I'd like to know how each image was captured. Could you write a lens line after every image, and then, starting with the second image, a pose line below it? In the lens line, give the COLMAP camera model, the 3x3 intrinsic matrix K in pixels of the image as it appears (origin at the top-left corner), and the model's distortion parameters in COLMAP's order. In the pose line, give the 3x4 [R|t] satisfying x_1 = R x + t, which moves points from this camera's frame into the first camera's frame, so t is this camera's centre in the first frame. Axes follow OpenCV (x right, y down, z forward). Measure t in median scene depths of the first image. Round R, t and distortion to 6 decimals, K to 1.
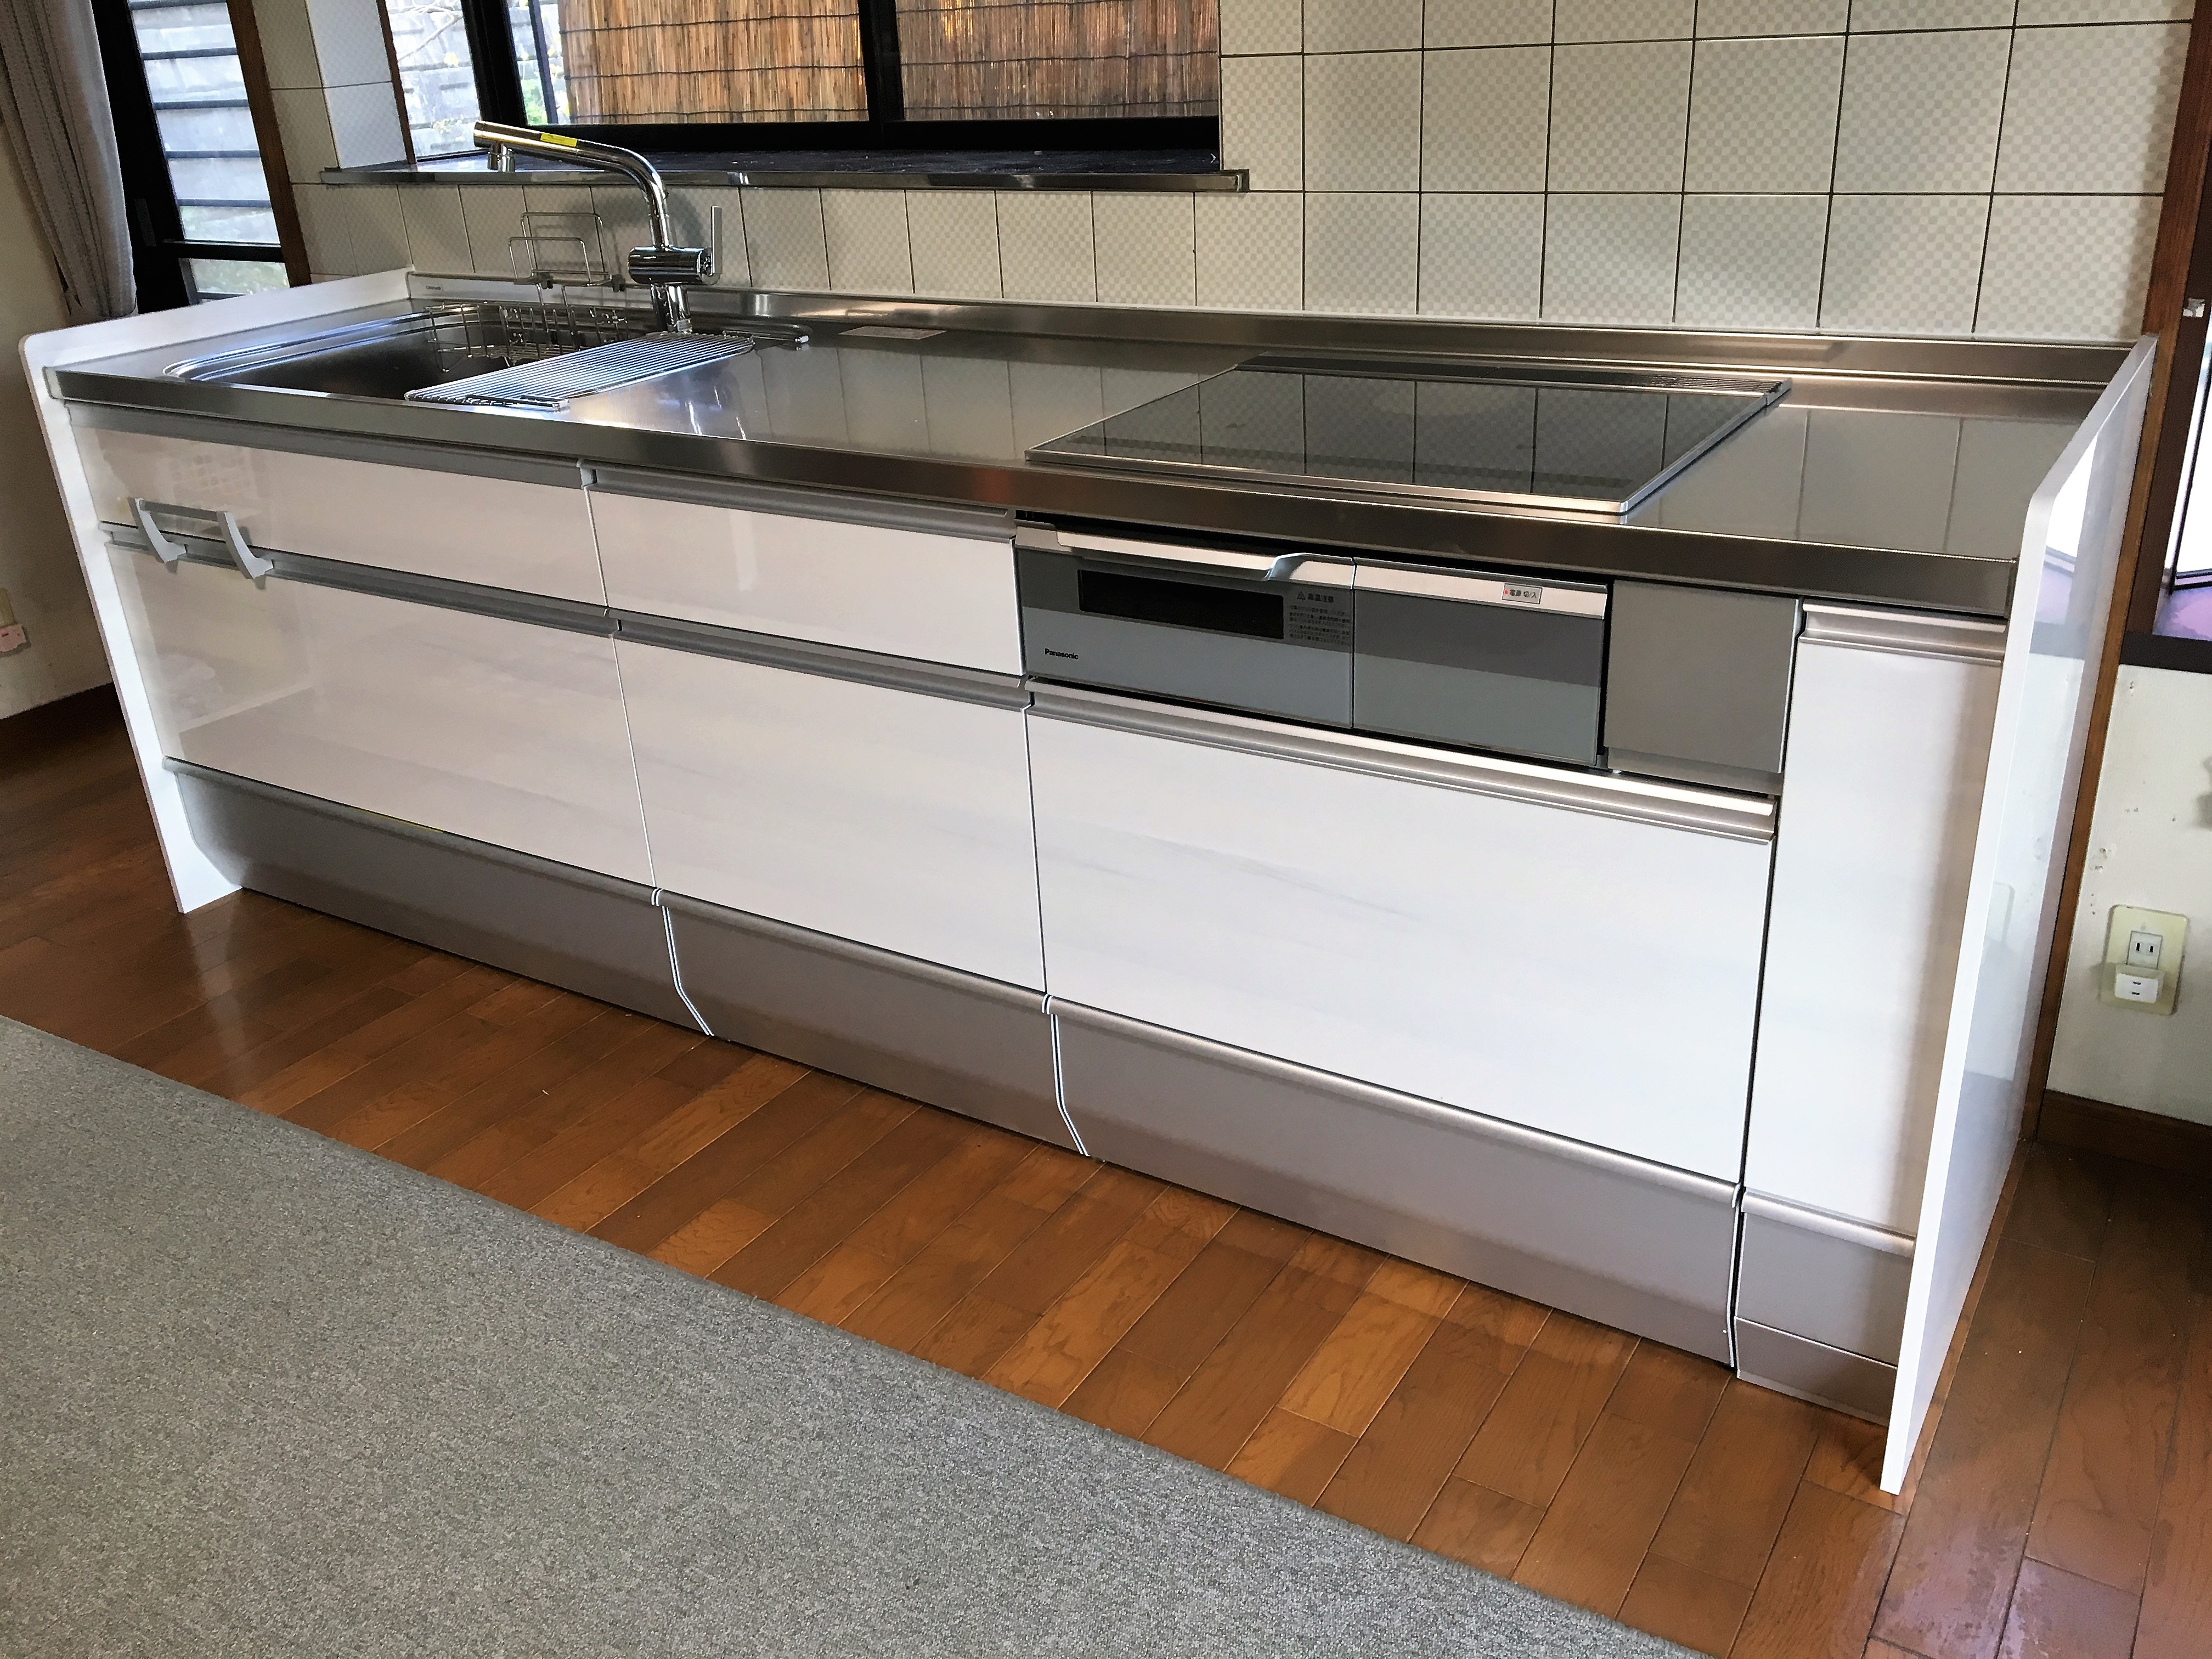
lens RADIAL K [[1864.0, 0, 1099.7], [0, 1864.0, 810.6], [0, 0, 1]] dist [0.081515, -0.102130]
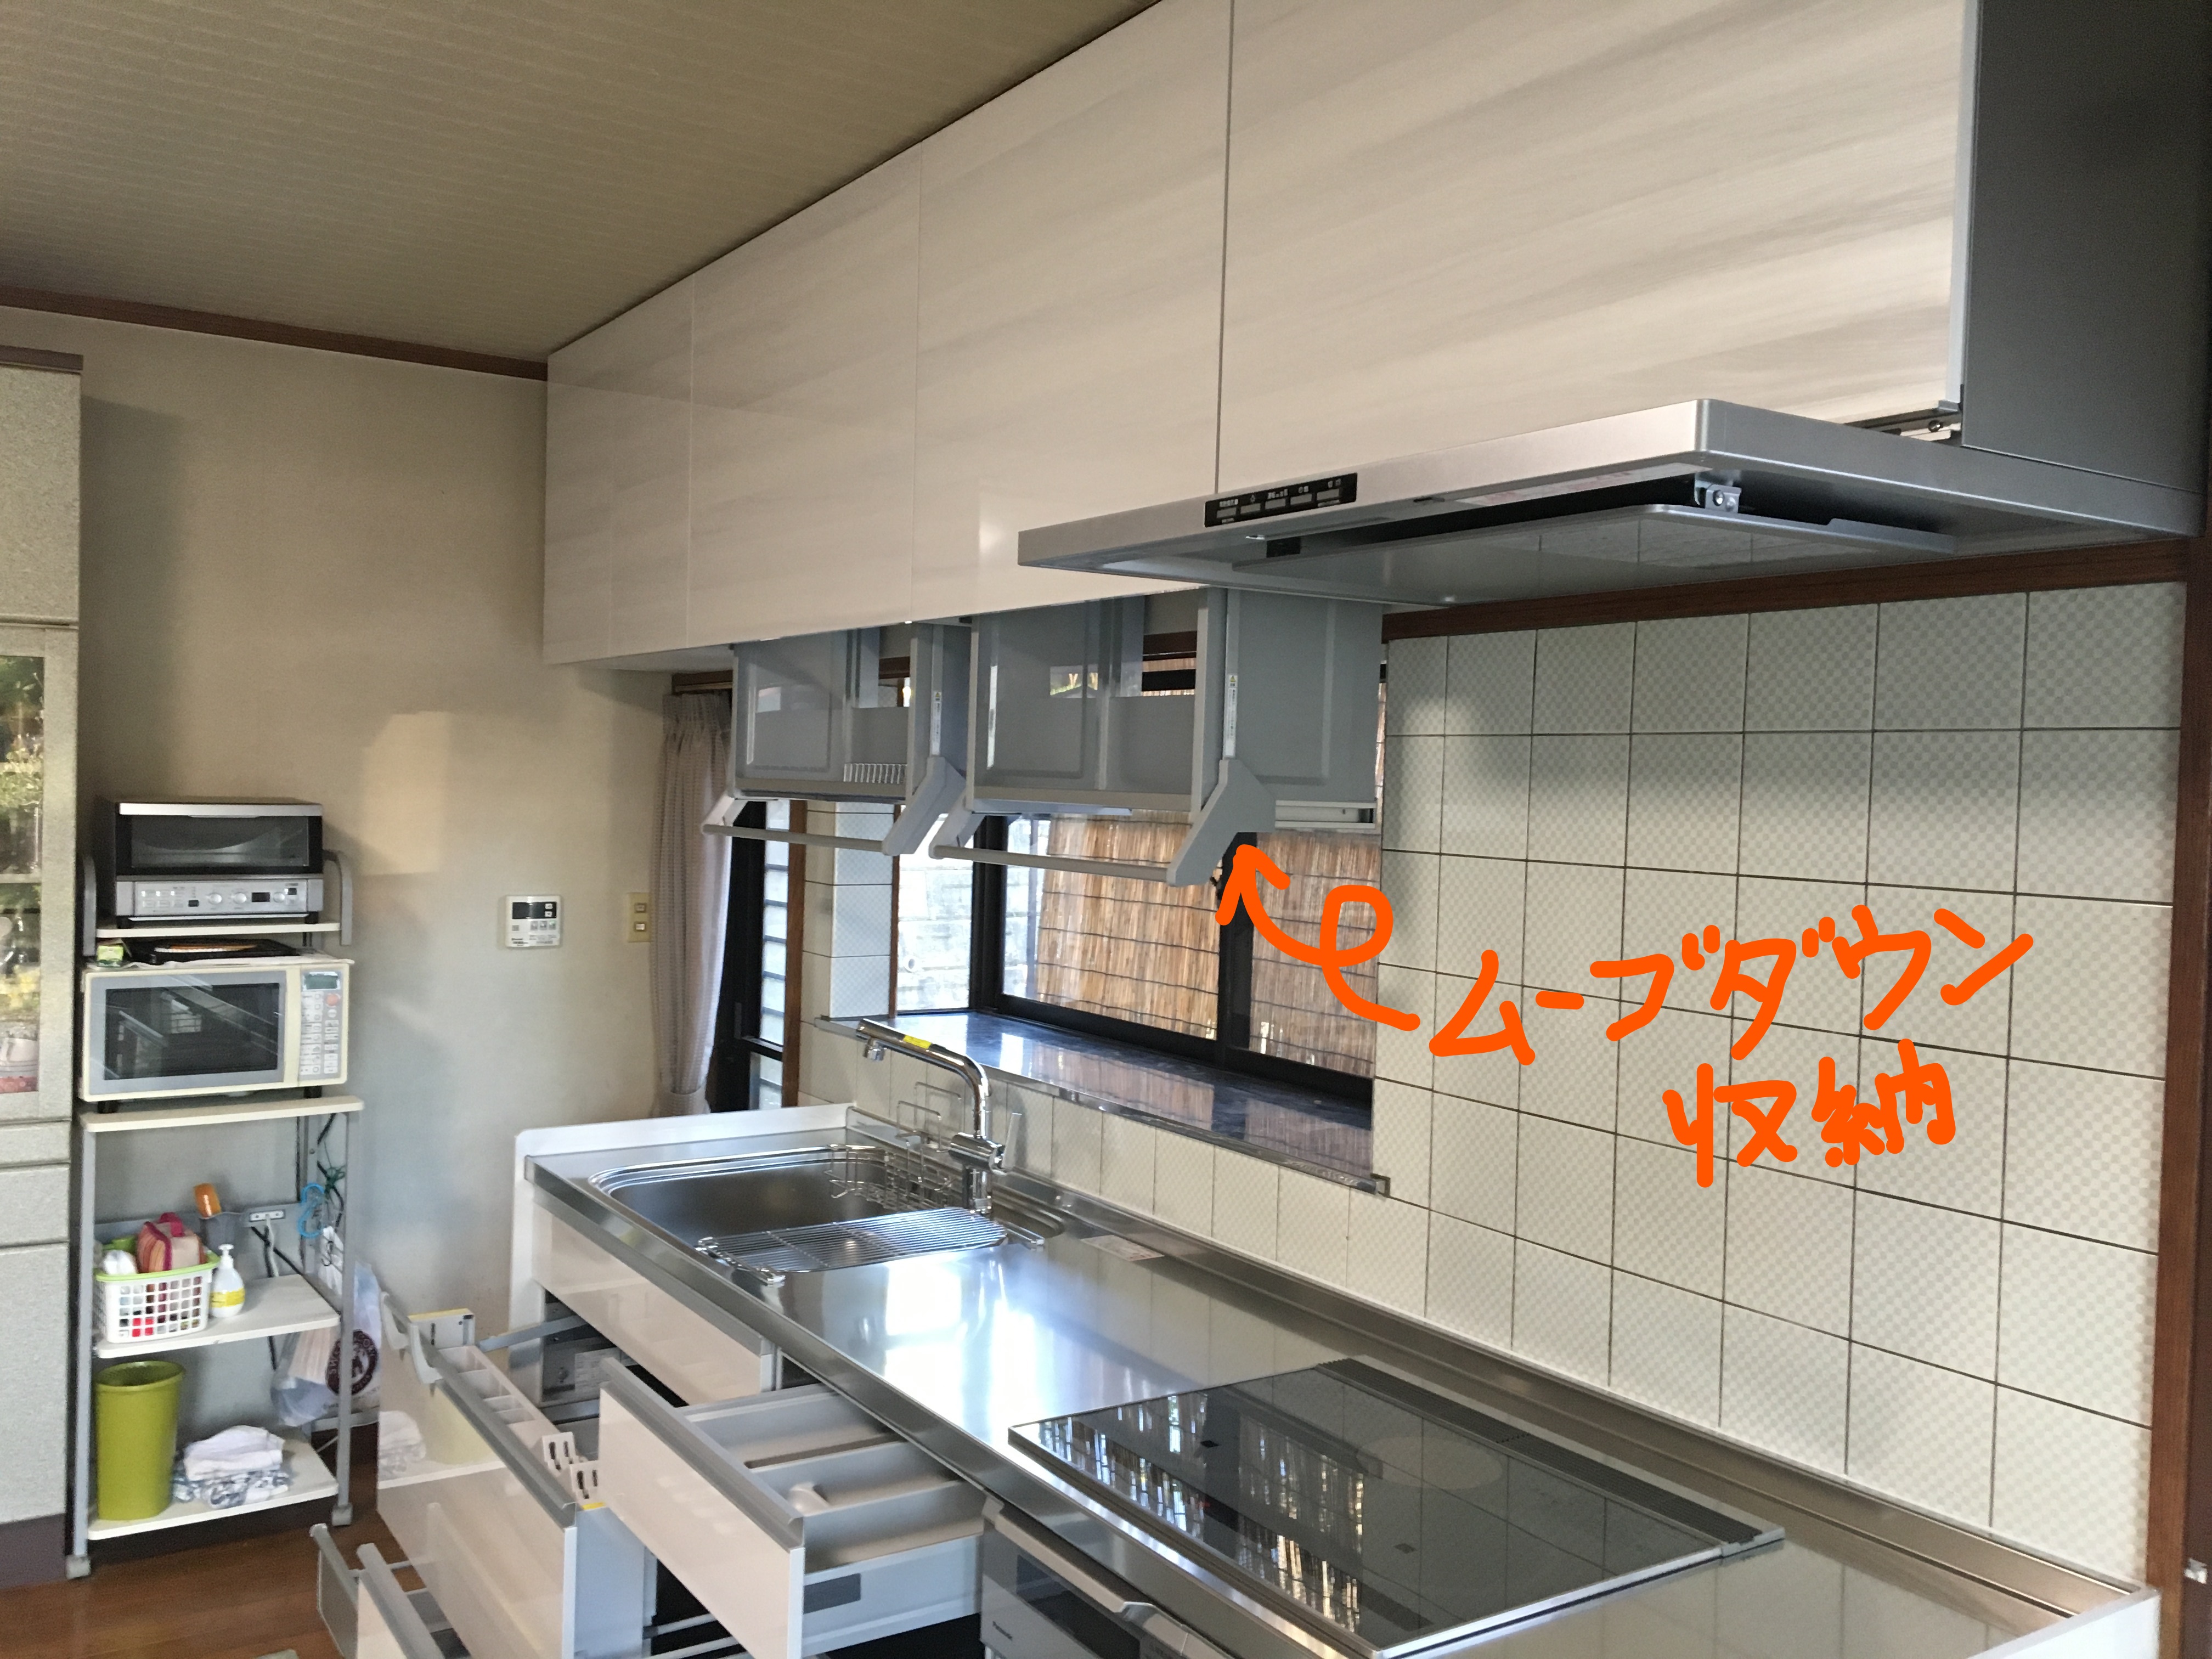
lens RADIAL K [[1859.8, 0, 1106.0], [0, 1859.8, 829.5], [0, 0, 1]] dist [0.074377, -0.108202]
pose [[0.909171, 0.092968, -0.405912, 0.323818], [-0.237897, 0.915992, -0.323054, -0.131004], [0.341779, 0.390276, 0.854910, -0.042574]]
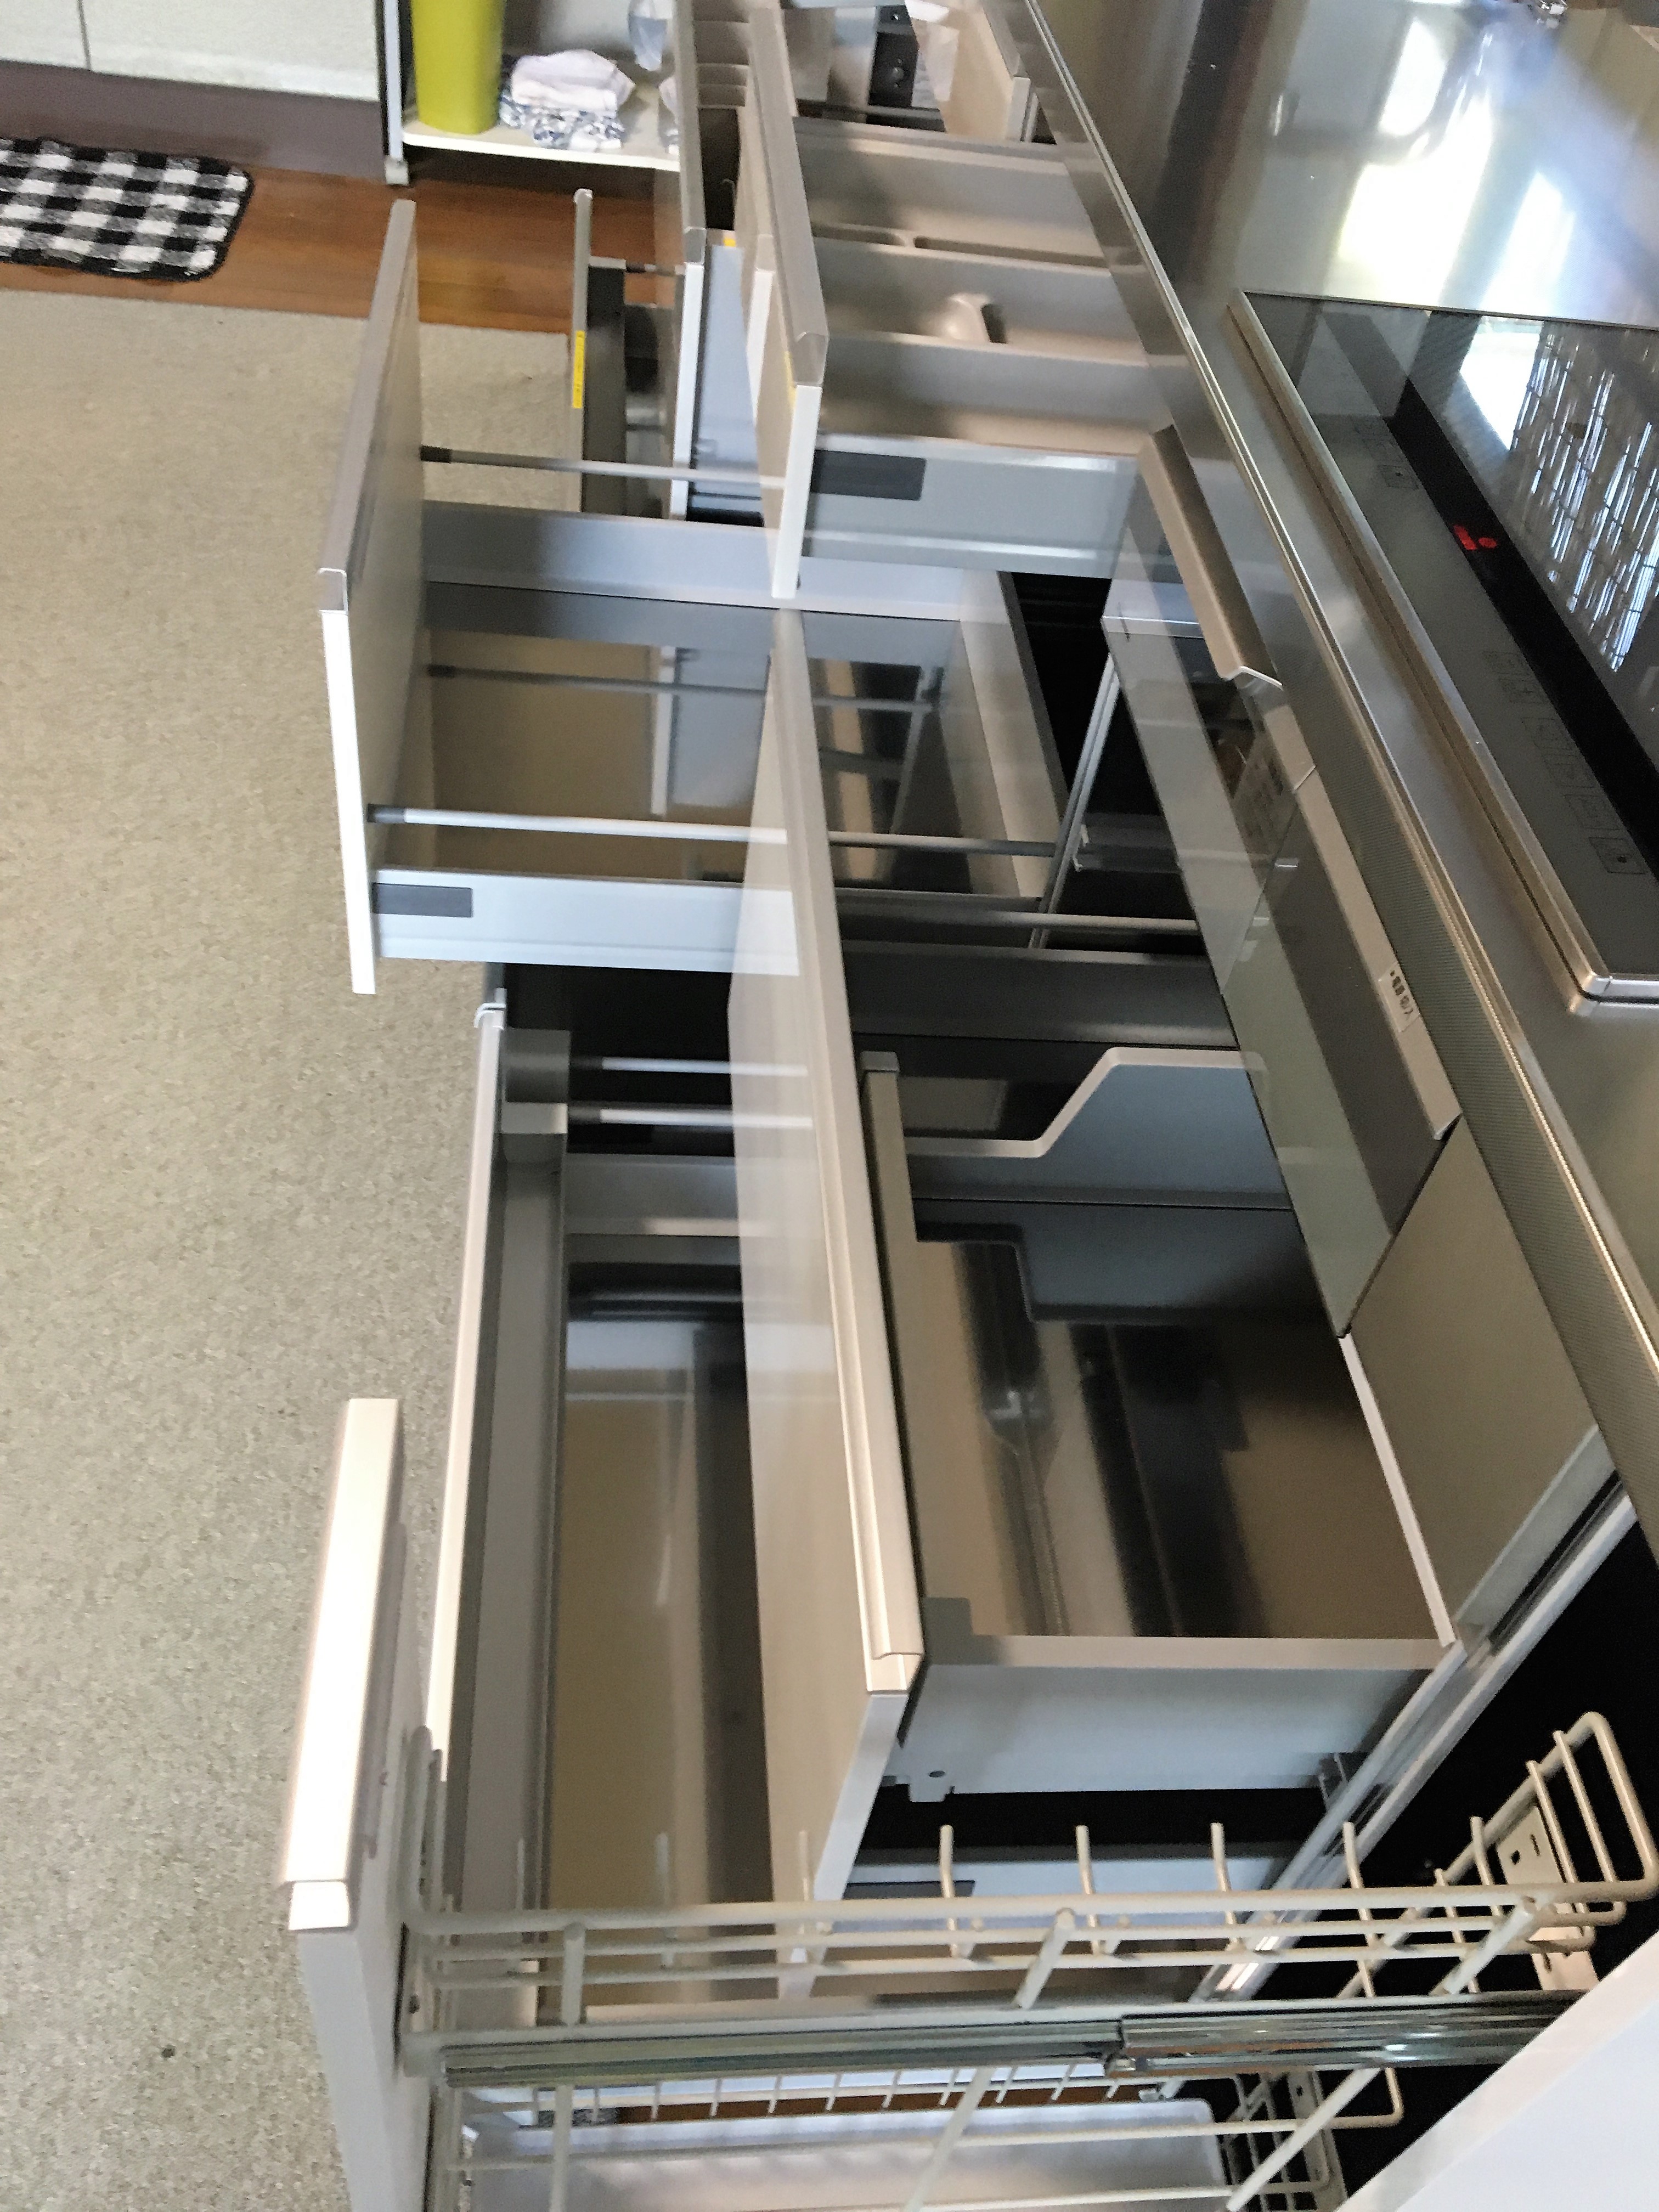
lens RADIAL K [[1859.8, 0, 829.5], [0, 1859.8, 1106.0], [0, 0, 1]] dist [0.074377, -0.108202]
pose [[0.590132, 0.665690, -0.456729, 0.250829], [-0.468201, 0.743095, 0.478118, -0.170030], [0.657672, -0.068312, 0.750201, 0.339093]]
